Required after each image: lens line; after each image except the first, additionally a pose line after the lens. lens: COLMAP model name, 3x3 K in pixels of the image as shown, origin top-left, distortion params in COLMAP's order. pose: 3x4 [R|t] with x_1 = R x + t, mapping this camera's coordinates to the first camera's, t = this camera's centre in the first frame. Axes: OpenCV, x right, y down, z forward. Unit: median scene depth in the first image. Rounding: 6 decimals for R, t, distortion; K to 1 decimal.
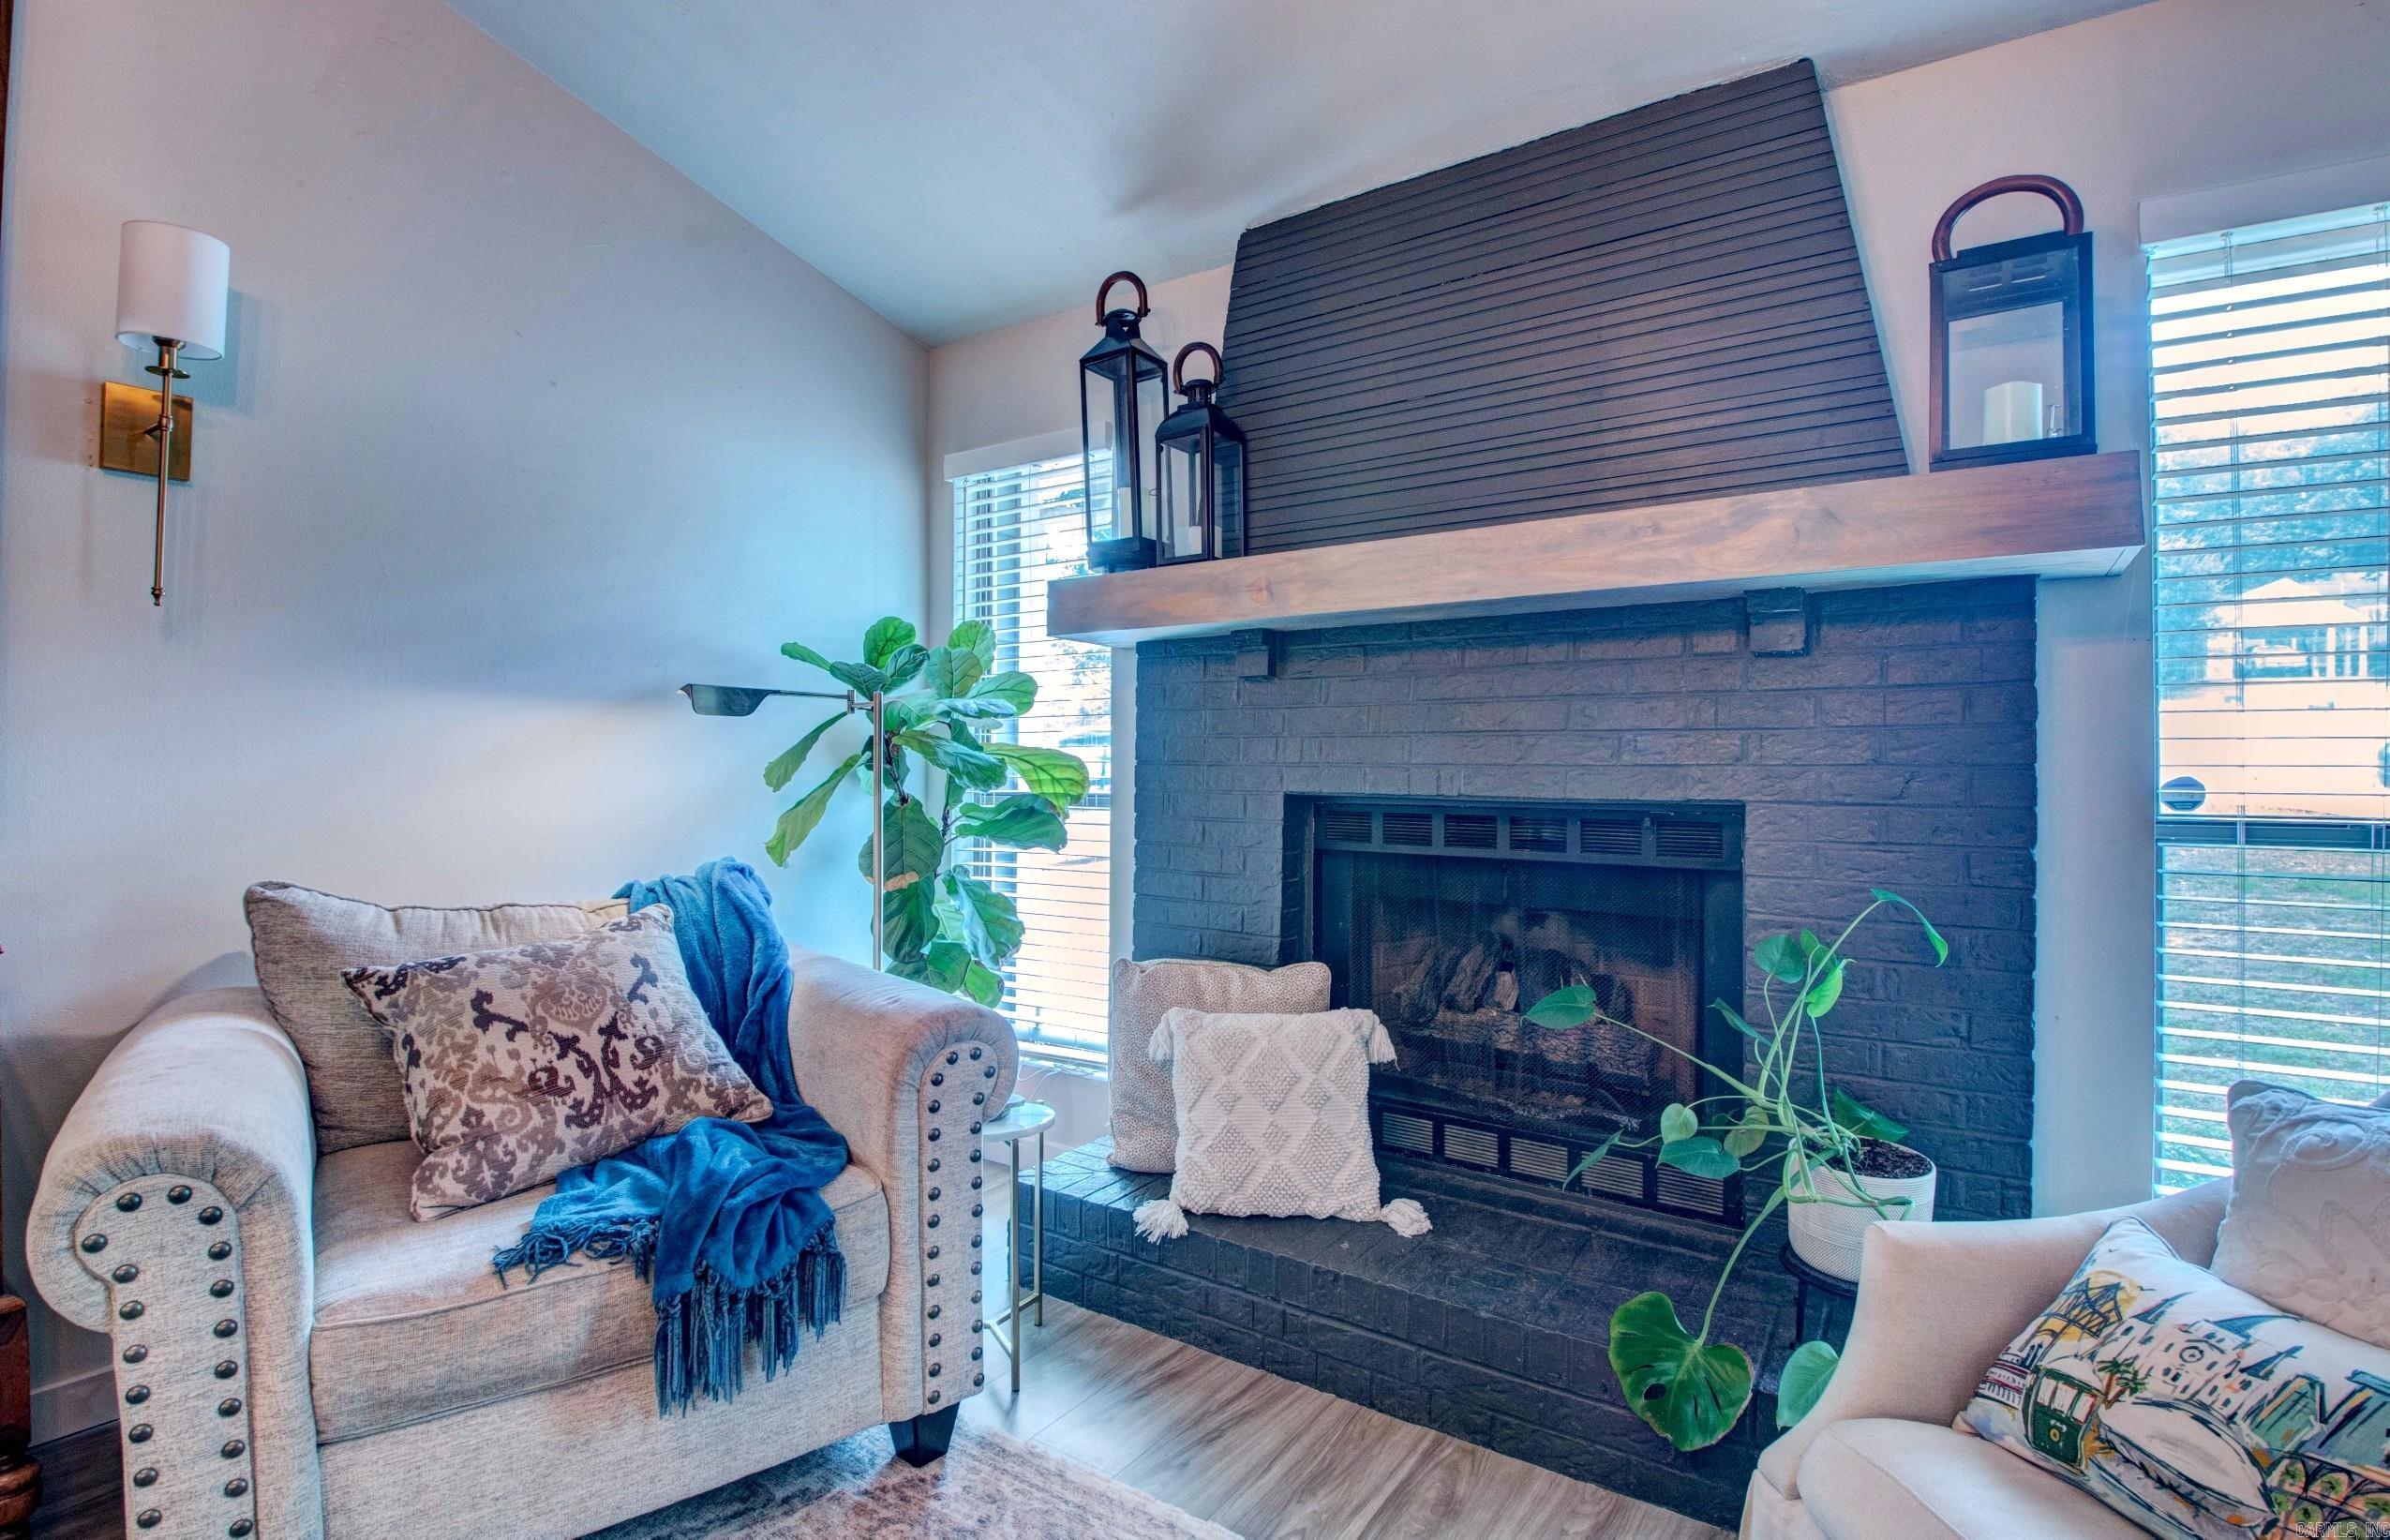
lens RADIAL K [[1125.7, 0, 1150.4], [0, 1125.7, 764.0], [0, 0, 1]] dist [0.020905, -0.028754]
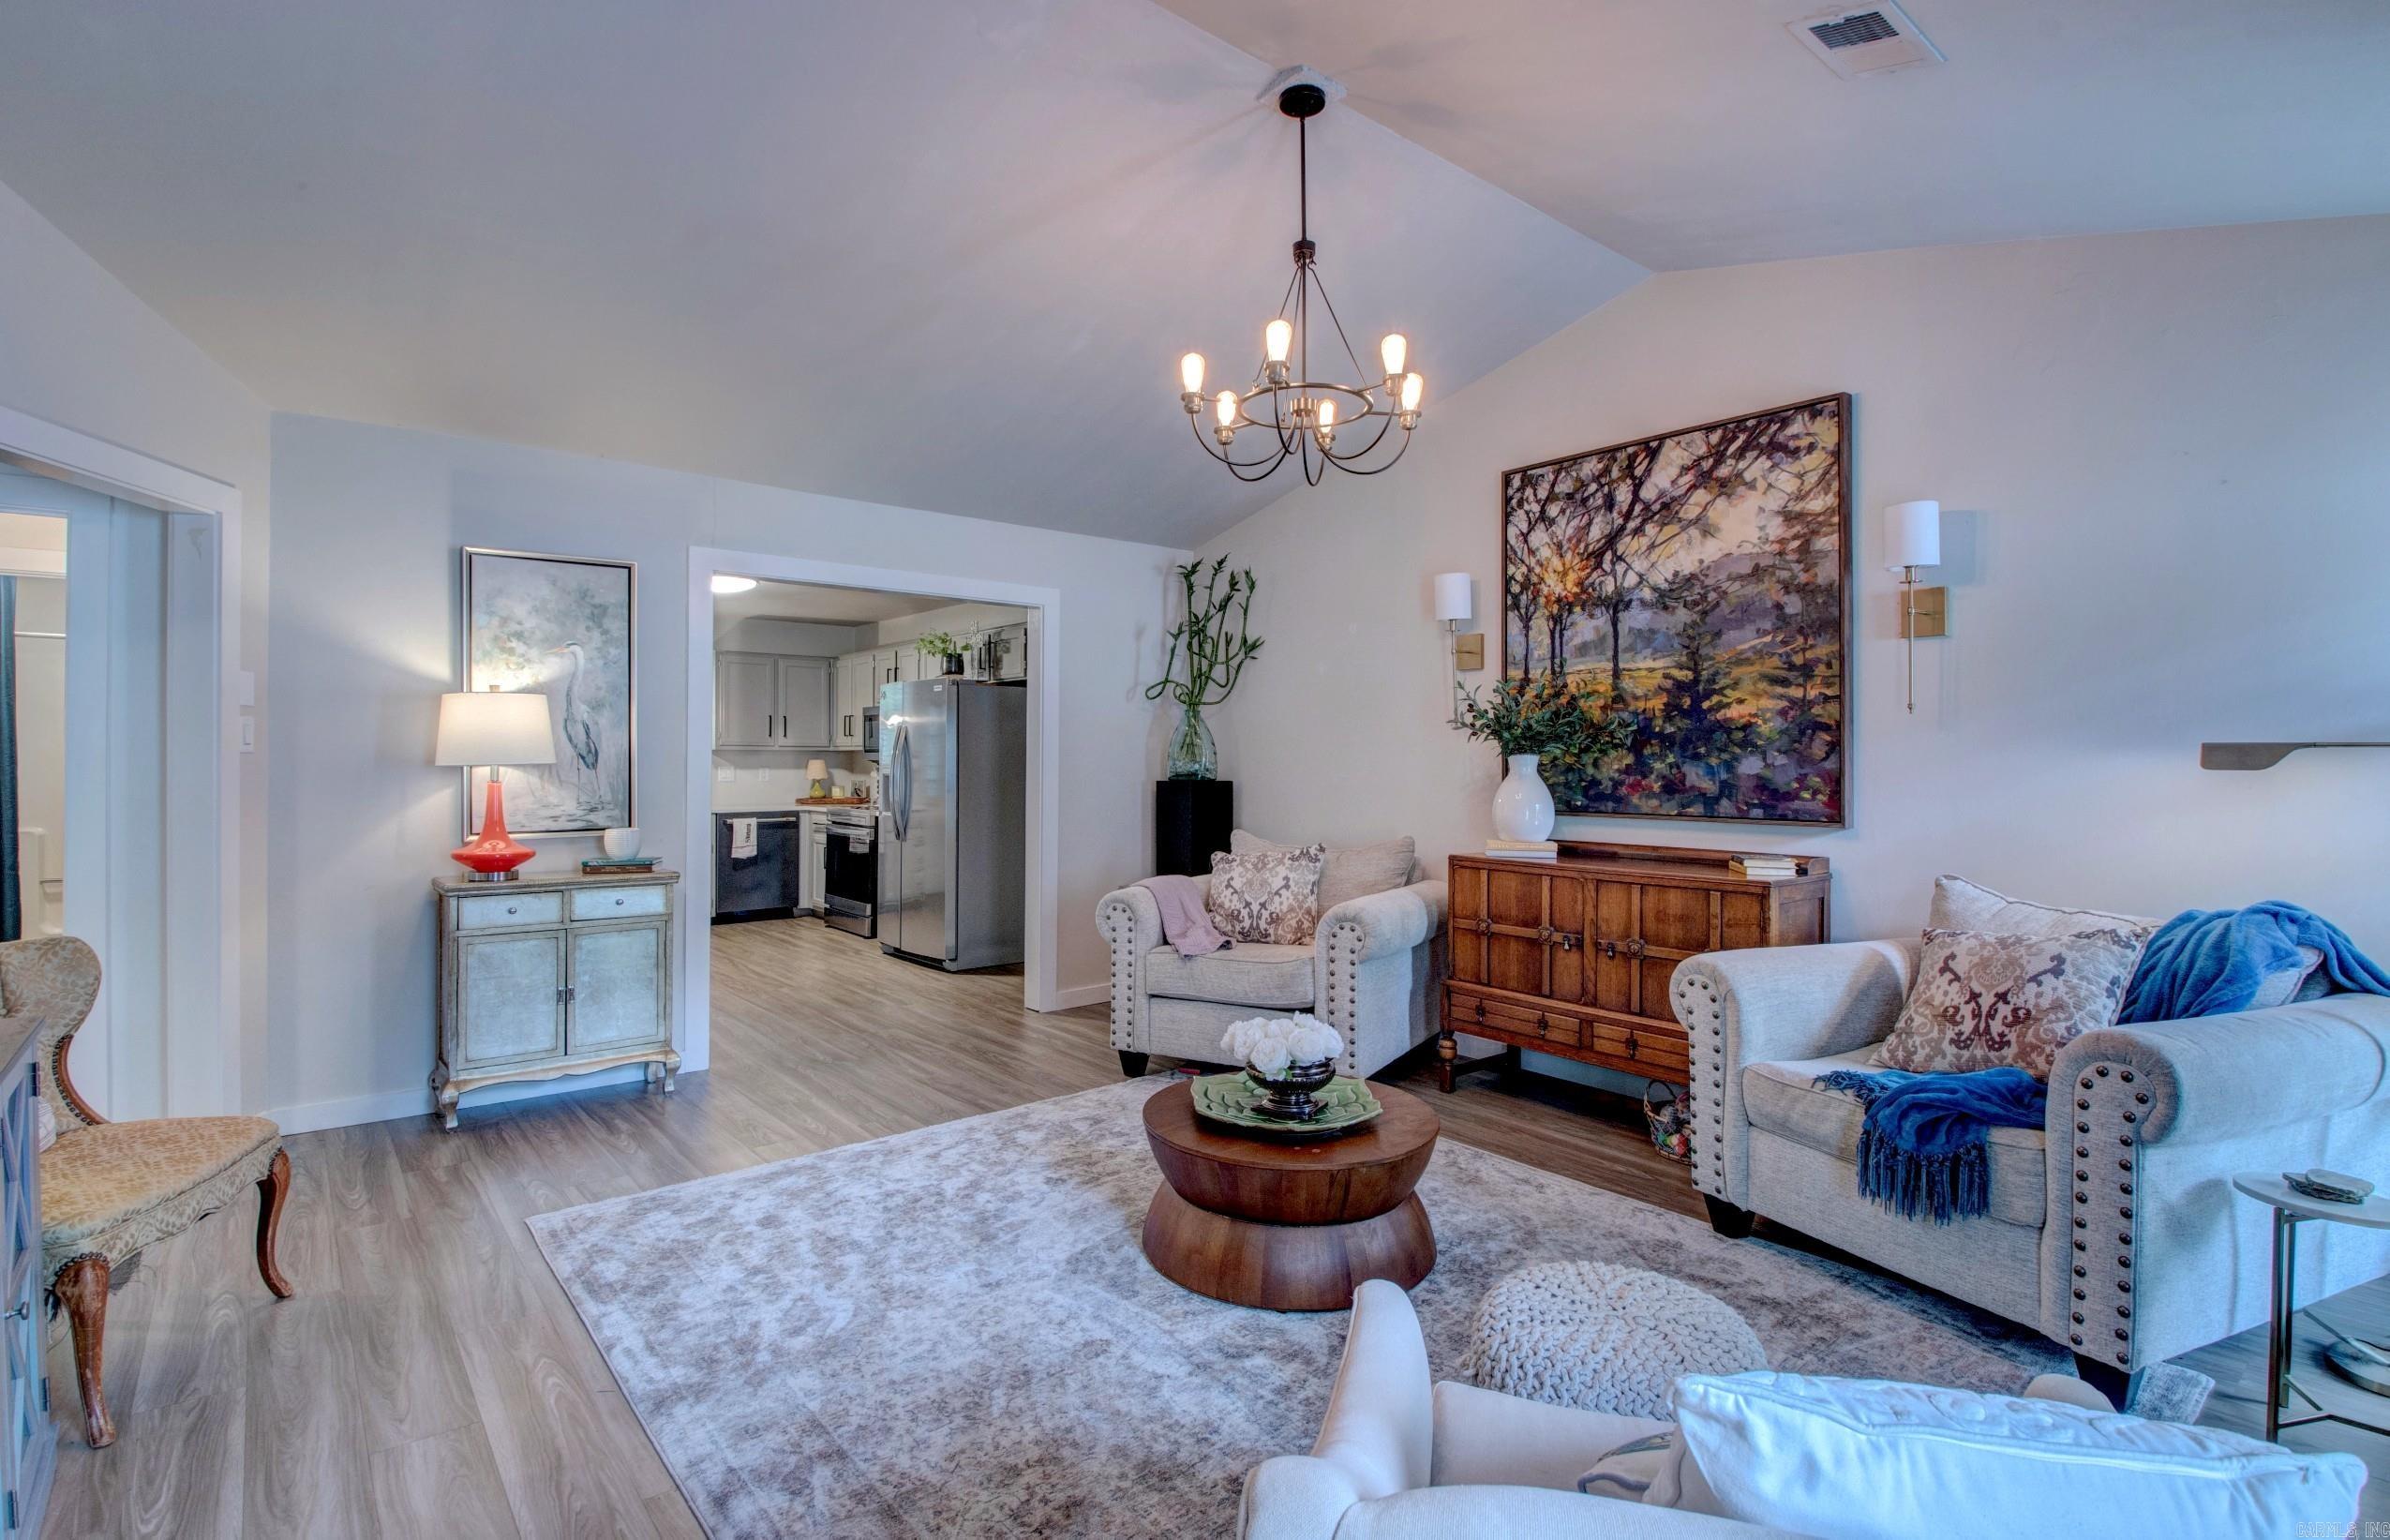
lens RADIAL K [[1123.1, 0, 1195.0], [0, 1123.1, 770.0], [0, 0, 1]] dist [-0.023991, 0.000004]
pose [[-0.263751, 0.001361, -0.964590, 0.935964], [0.001492, 0.999998, 0.001003, -0.046248], [0.964590, -0.001174, -0.263752, 0.302162]]
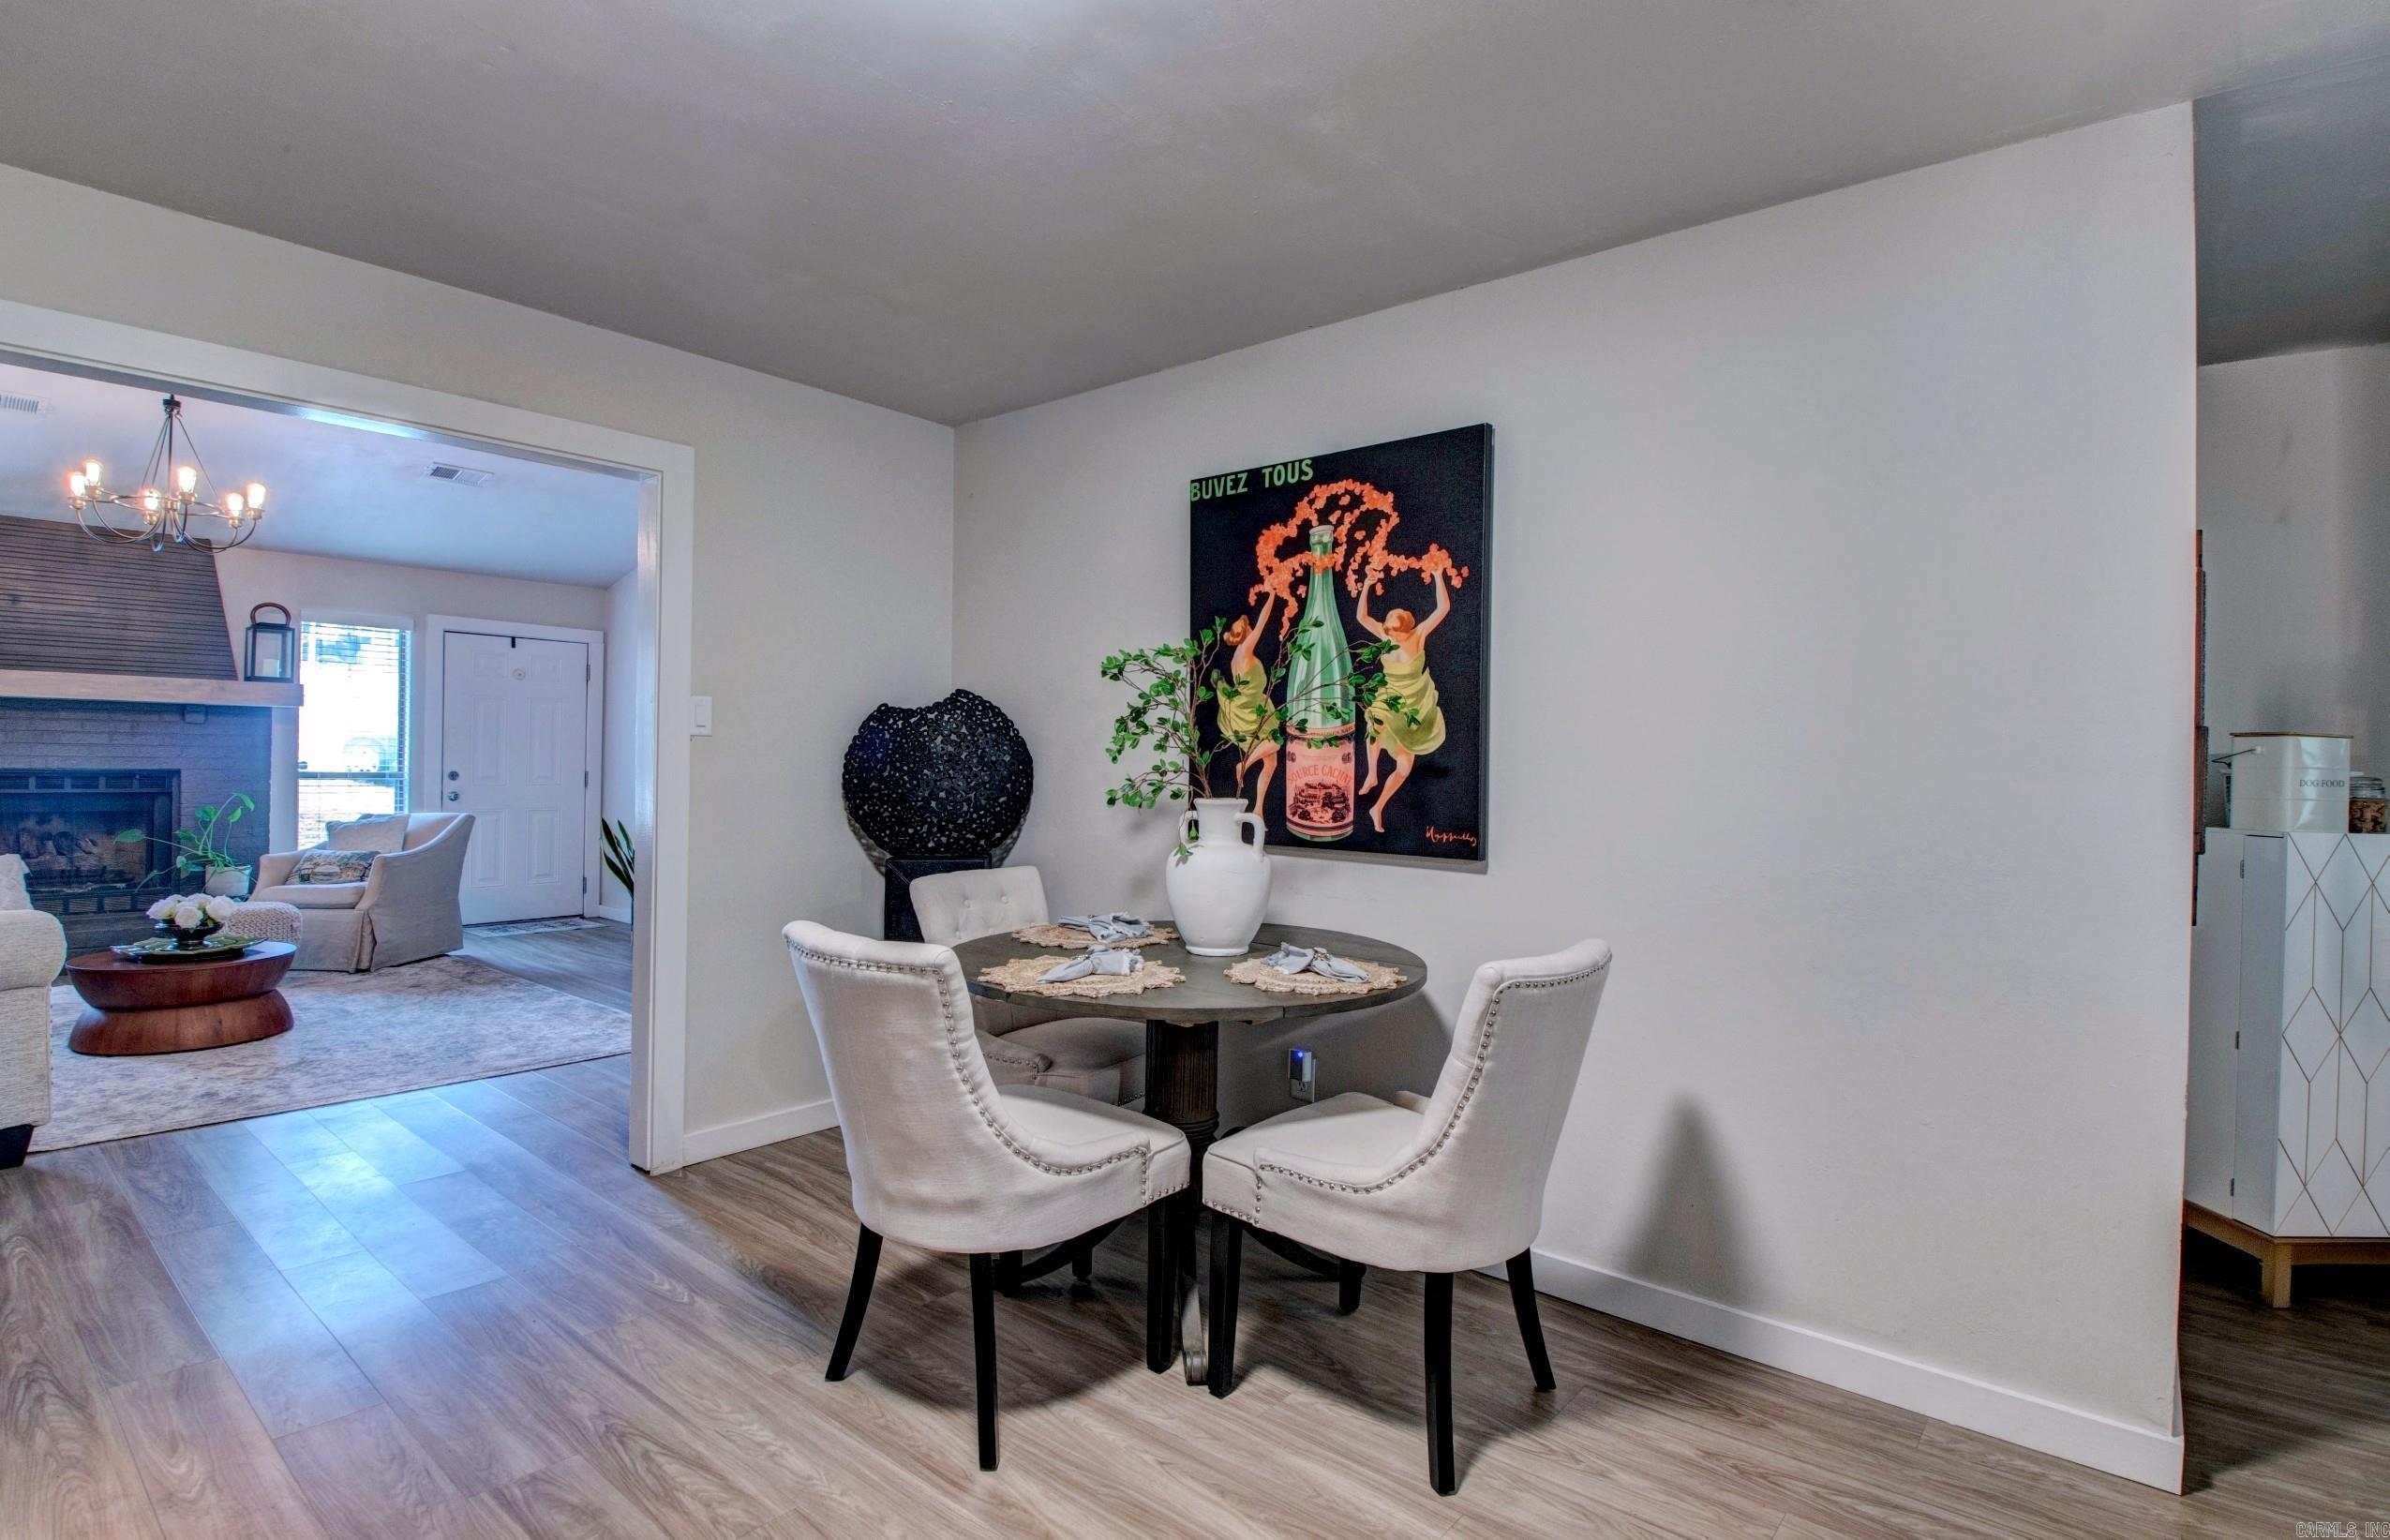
lens RADIAL K [[1145.0, 0, 1192.0], [0, 1145.0, 762.2], [0, 0, 1]] dist [0.001621, -0.013144]
pose [[0.080967, -0.004275, 0.996708, -2.226403], [-0.022788, 0.999721, 0.006139, -0.064382], [-0.996456, -0.023210, 0.080847, -1.912454]]
